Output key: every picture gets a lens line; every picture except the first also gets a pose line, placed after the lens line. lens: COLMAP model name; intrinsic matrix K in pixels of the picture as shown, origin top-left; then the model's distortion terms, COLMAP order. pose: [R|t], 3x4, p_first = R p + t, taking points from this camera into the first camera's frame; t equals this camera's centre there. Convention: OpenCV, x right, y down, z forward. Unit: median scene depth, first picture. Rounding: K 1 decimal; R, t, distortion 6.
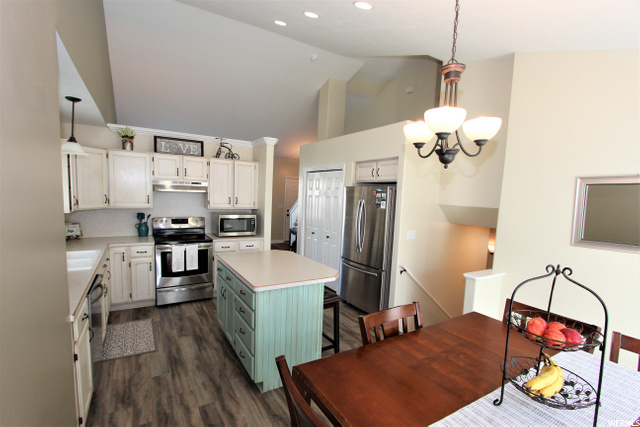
lens RADIAL K [[296.5, 0, 315.8], [0, 296.5, 223.7], [0, 0, 1]] dist [-0.014244, -0.000328]
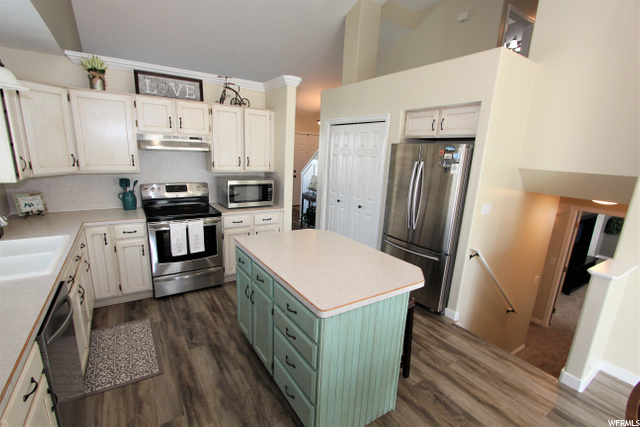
lens RADIAL K [[296.5, 0, 315.8], [0, 296.5, 223.7], [0, 0, 1]] dist [-0.014244, -0.000328]
pose [[0.999588, -0.003364, 0.028522, -0.130488], [-0.000623, 0.990343, 0.138639, -0.027836], [-0.028713, -0.138599, 0.989932, 0.233209]]
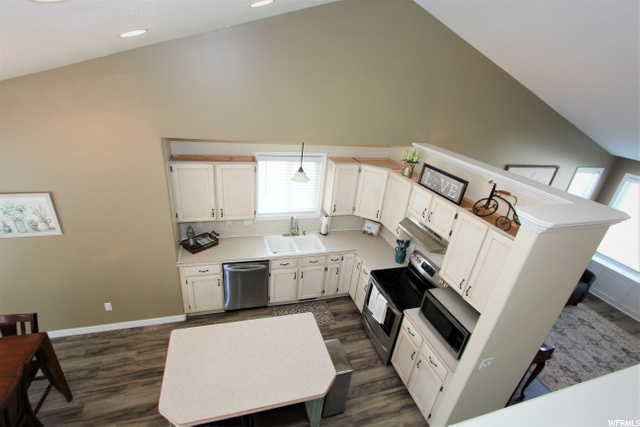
lens RADIAL K [[296.1, 0, 316.6], [0, 296.1, 219.1], [0, 0, 1]] dist [-0.012771, 0.000096]
pose [[-0.235110, 0.353702, -0.905328, 0.313070], [-0.206965, 0.891858, 0.402187, -0.431892], [0.949678, 0.281930, -0.136481, 0.884179]]
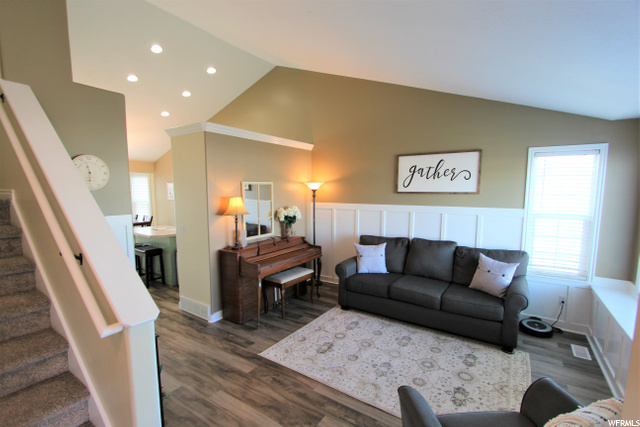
lens RADIAL K [[296.5, 0, 315.8], [0, 296.5, 223.7], [0, 0, 1]] dist [-0.014244, -0.000328]
pose [[-0.907291, 0.006061, -0.420460, -0.187222], [-0.082941, 0.977674, 0.193068, -0.255758], [0.412242, 0.210042, -0.886532, 2.241640]]
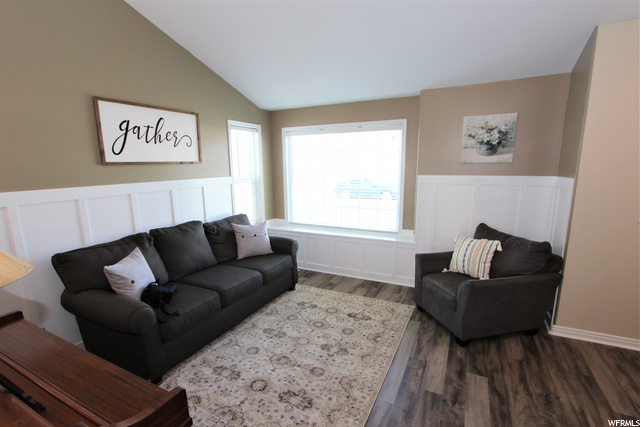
lens RADIAL K [[305.9, 0, 316.4], [0, 305.9, 222.7], [0, 0, 1]] dist [-0.012951, 0.000178]
pose [[0.530366, 0.115998, -0.839795, -0.114778], [-0.054853, 0.993215, 0.102547, -0.147876], [0.845992, -0.008322, 0.533130, 1.406816]]
